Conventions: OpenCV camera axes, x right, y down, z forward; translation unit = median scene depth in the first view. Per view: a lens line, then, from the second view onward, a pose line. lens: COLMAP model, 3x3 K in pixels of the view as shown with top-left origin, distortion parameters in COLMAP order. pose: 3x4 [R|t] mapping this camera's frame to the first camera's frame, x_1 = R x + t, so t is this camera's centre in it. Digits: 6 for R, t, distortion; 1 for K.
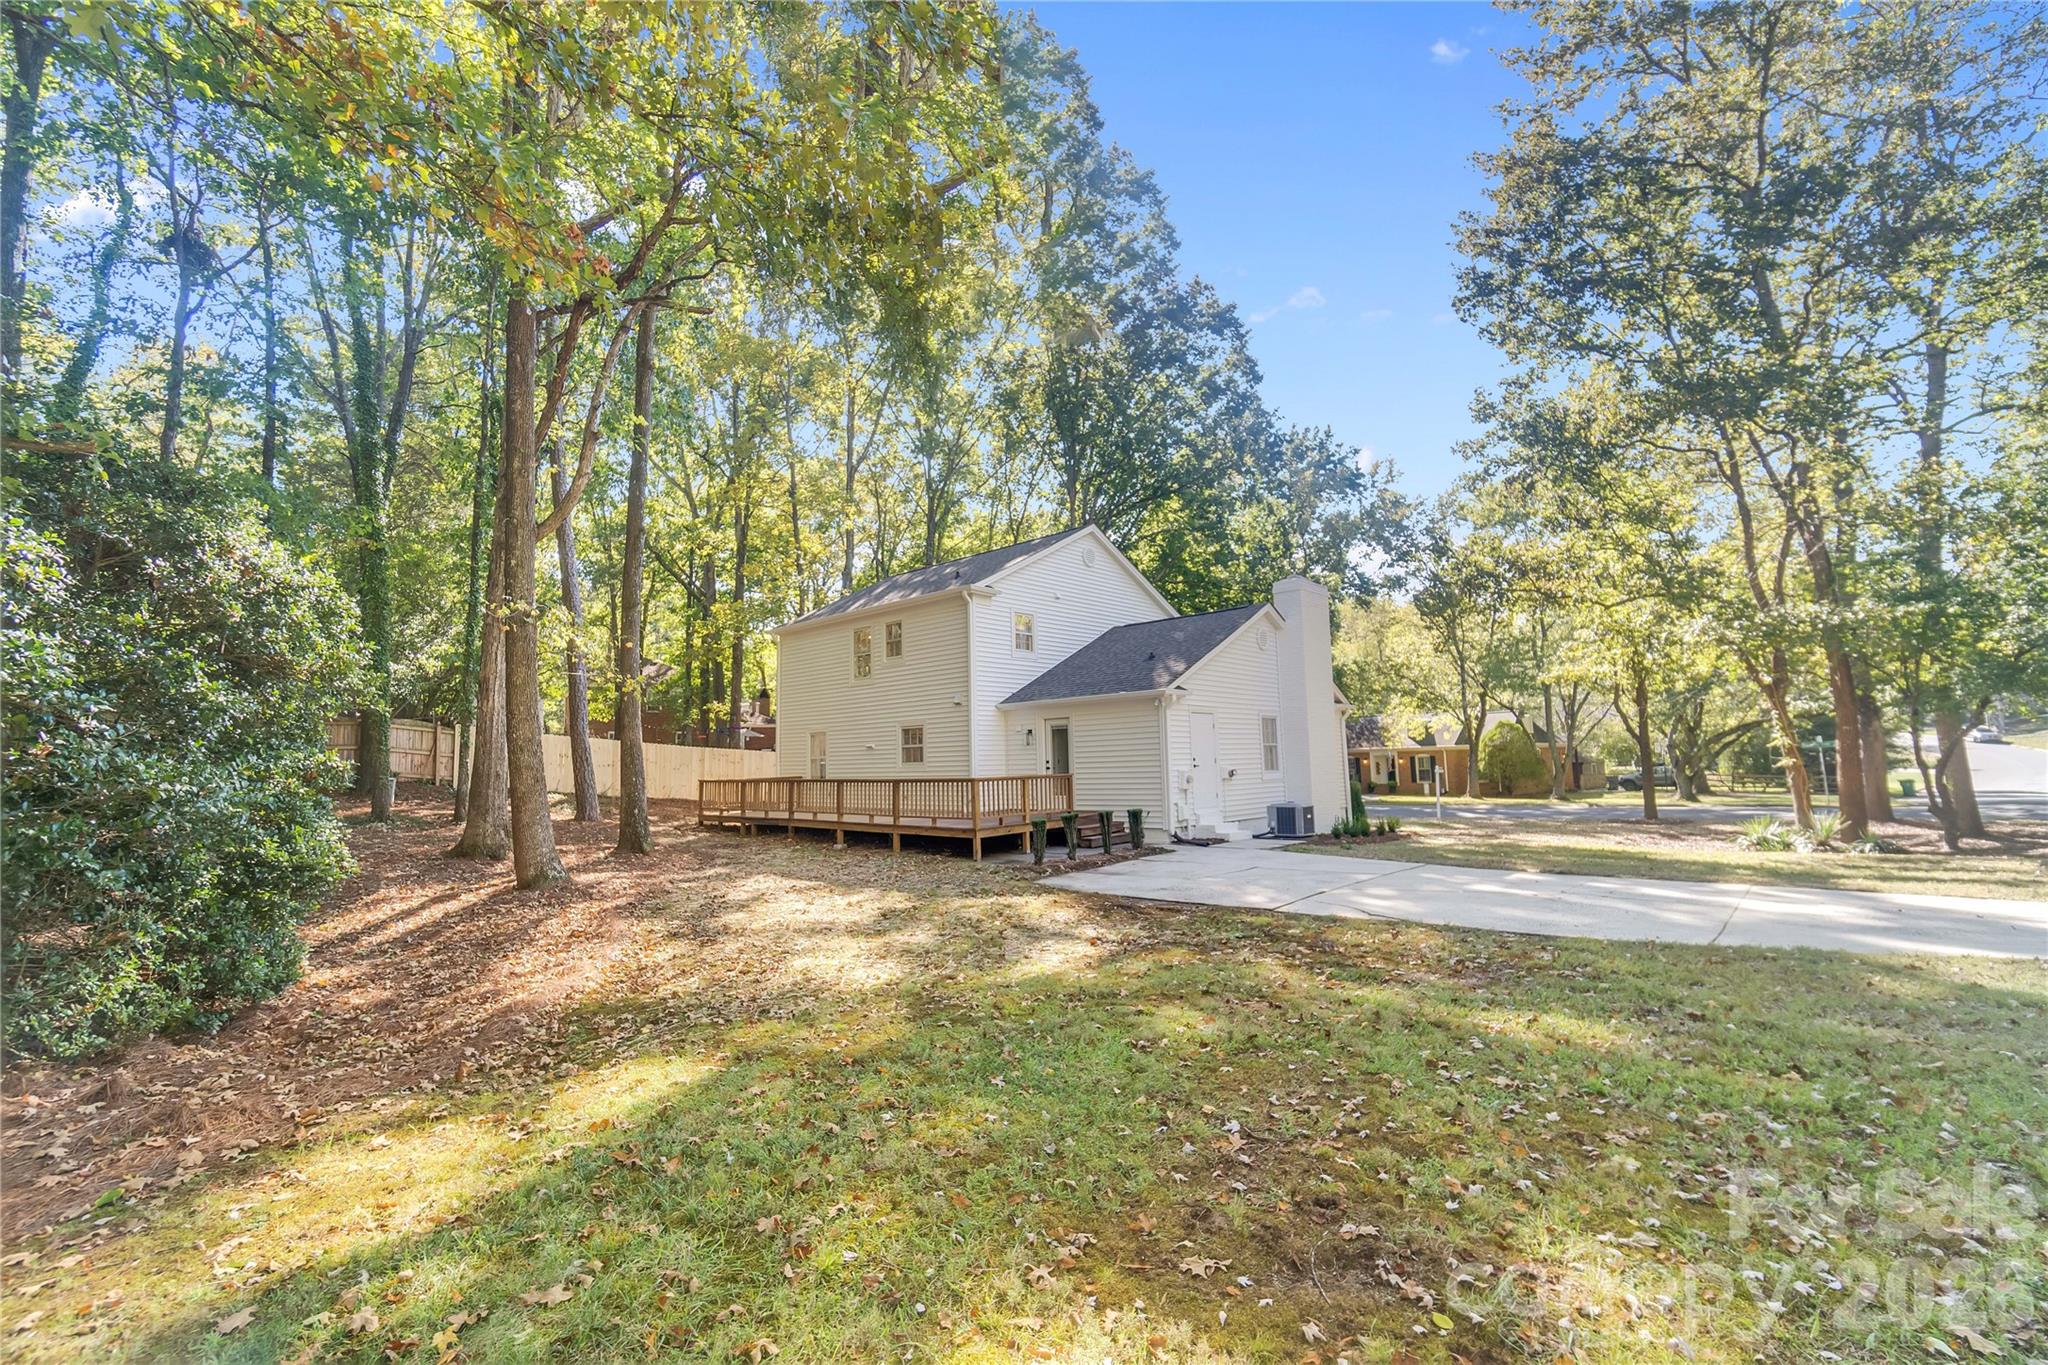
lens RADIAL K [[871.3, 0, 1030.4], [0, 871.3, 694.9], [0, 0, 1]] dist [0.000002, 0.000357]
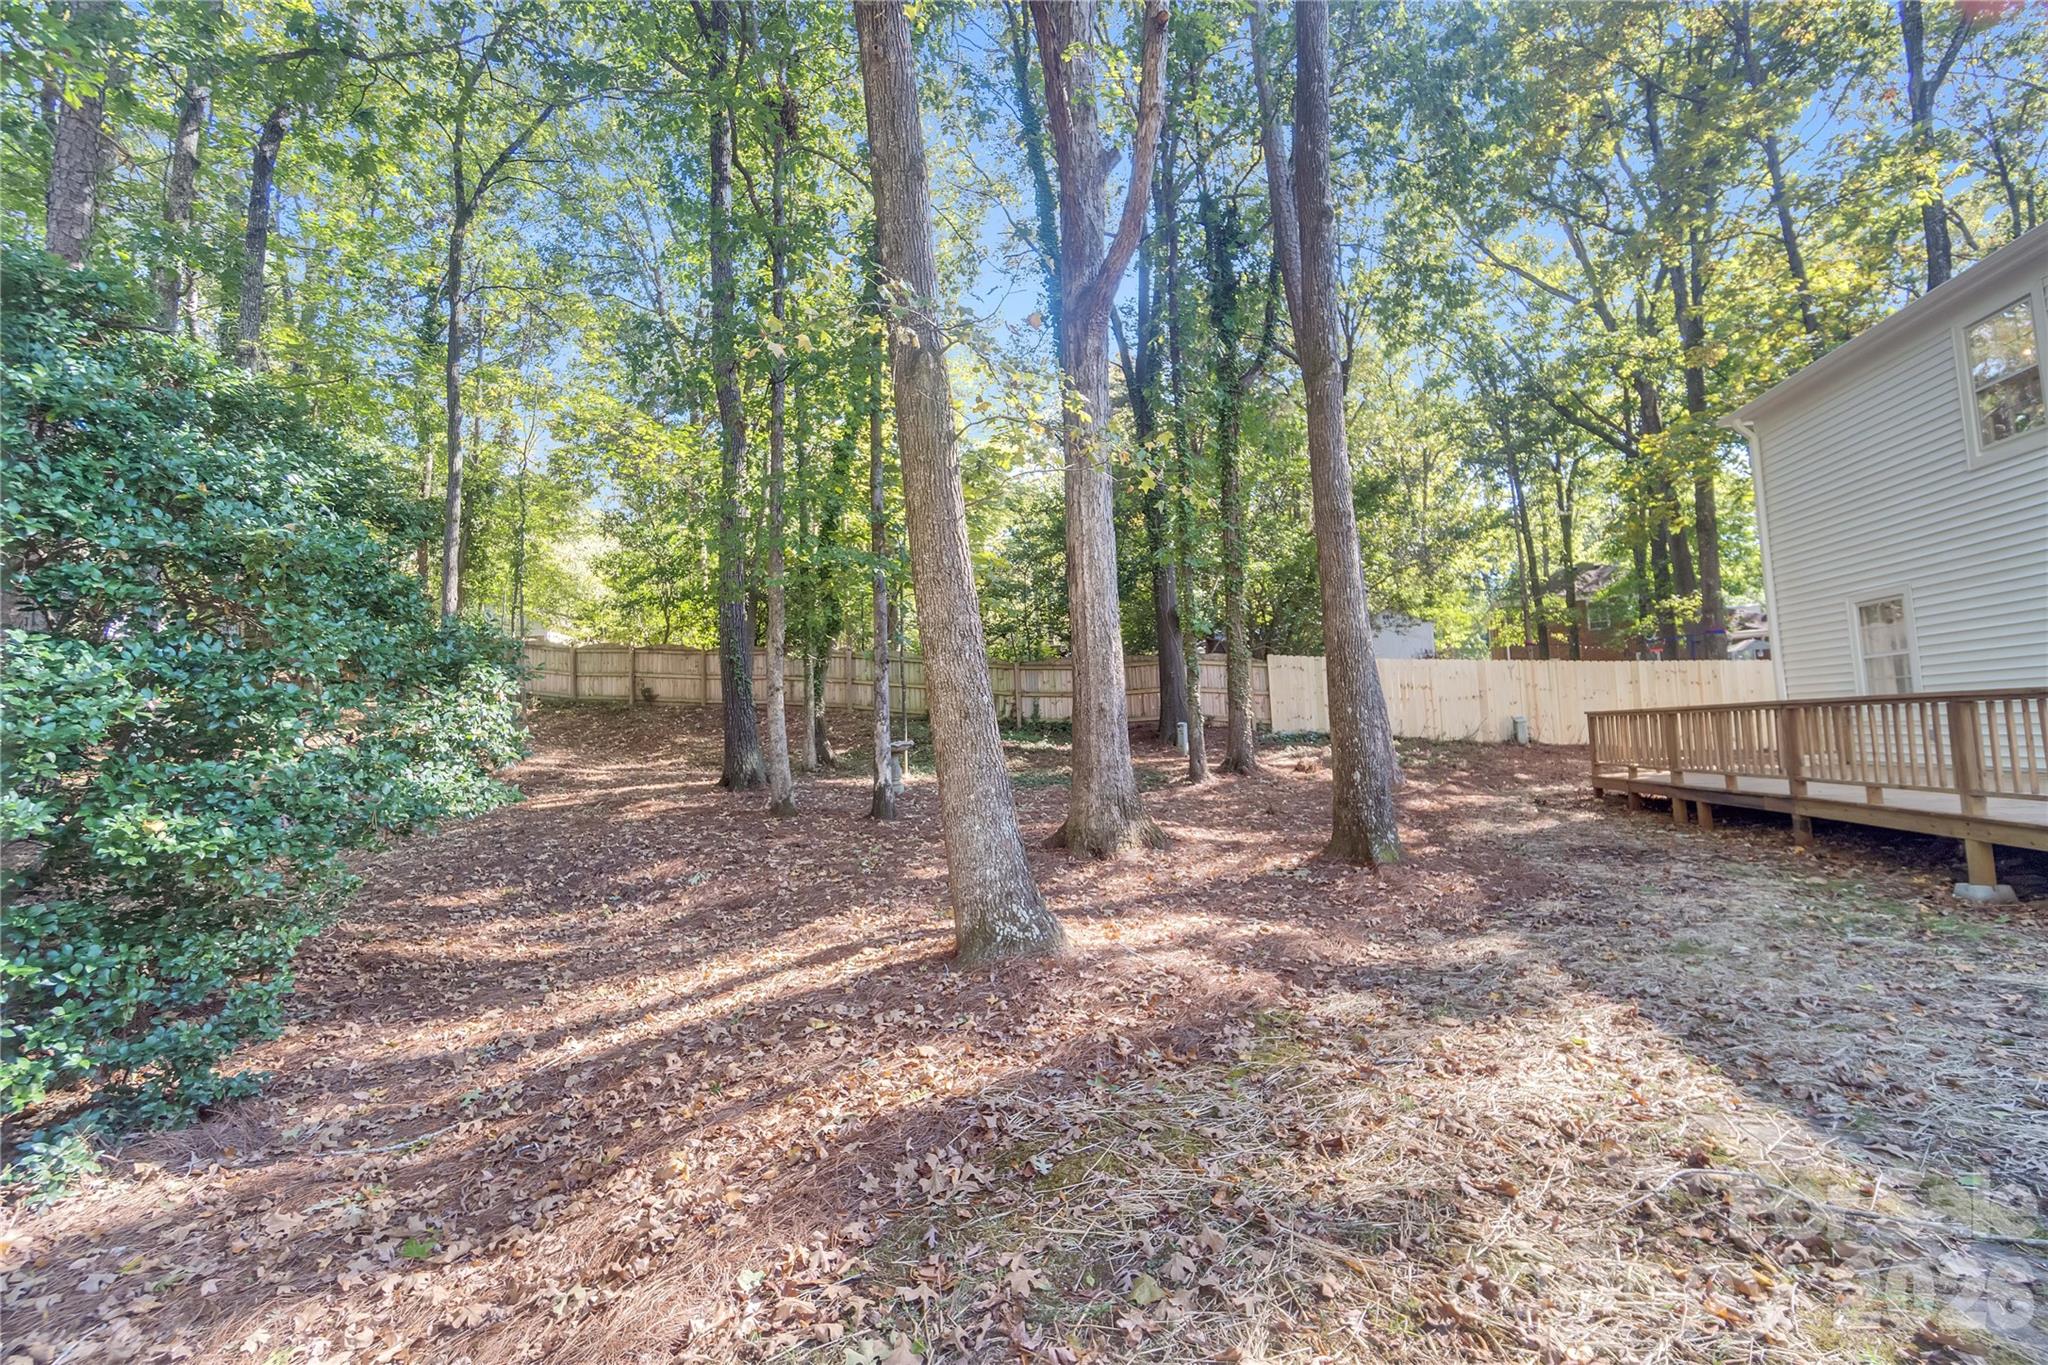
lens RADIAL K [[871.3, 0, 1016.6], [0, 871.3, 679.3], [0, 0, 1]] dist [0.000002, 0.000357]
pose [[0.501829, -0.067519, -0.862327, -0.100322], [0.106332, 0.994203, -0.015965, 0.053304], [0.858406, -0.083681, 0.506099, 0.470579]]
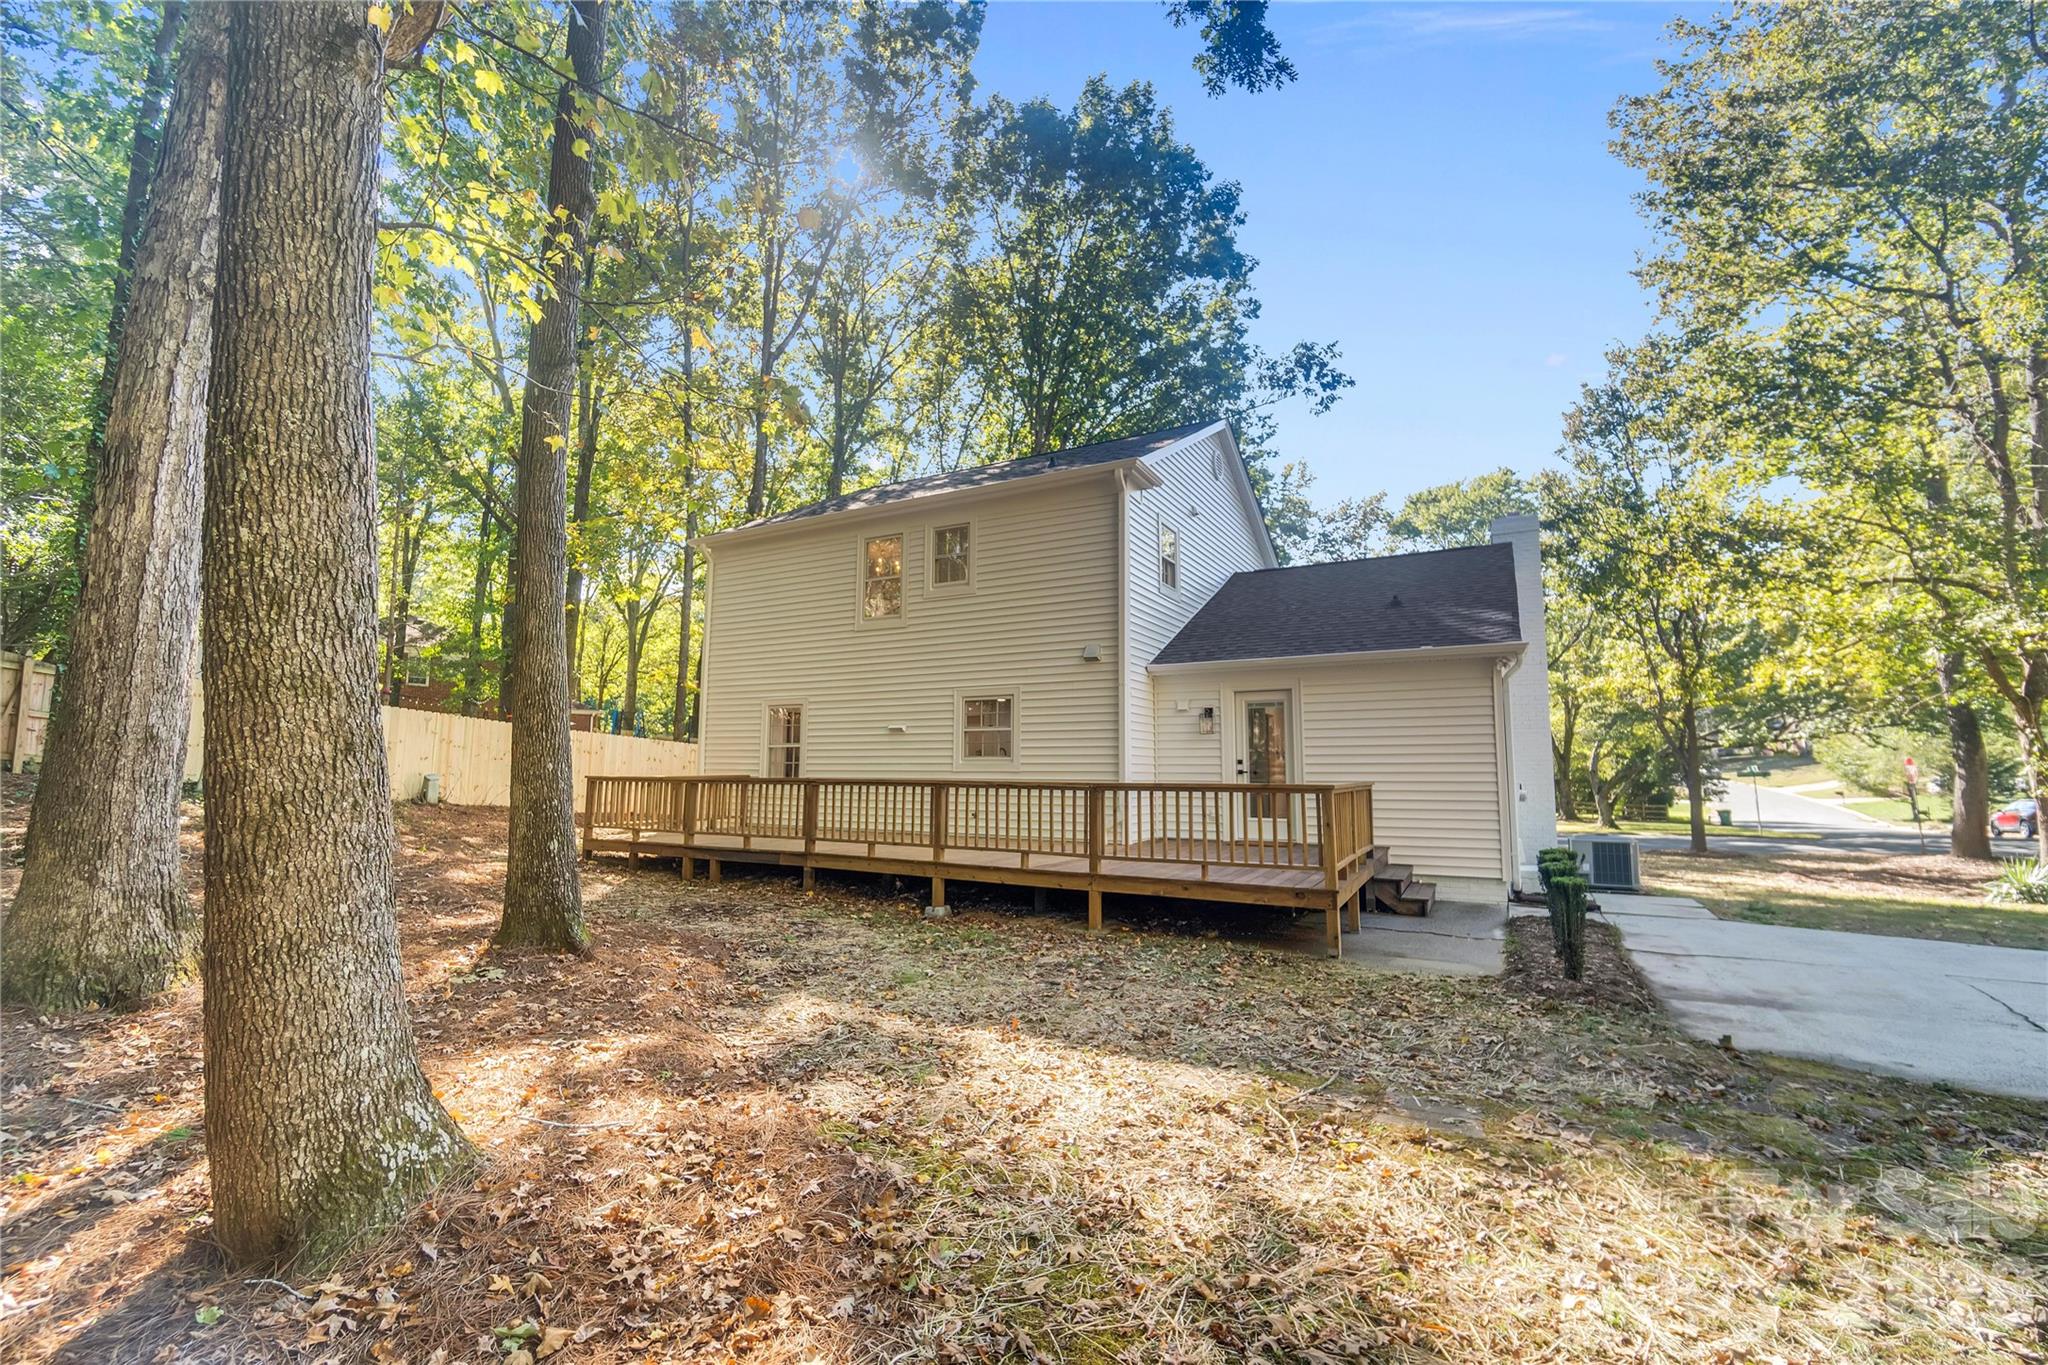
lens RADIAL K [[871.3, 0, 1017.9], [0, 871.3, 683.9], [0, 0, 1]] dist [0.000002, 0.000357]
pose [[0.974399, 0.050509, 0.219080, -0.263995], [-0.044207, 0.998458, -0.033574, 0.049609], [-0.220438, 0.023030, 0.975129, 0.437901]]
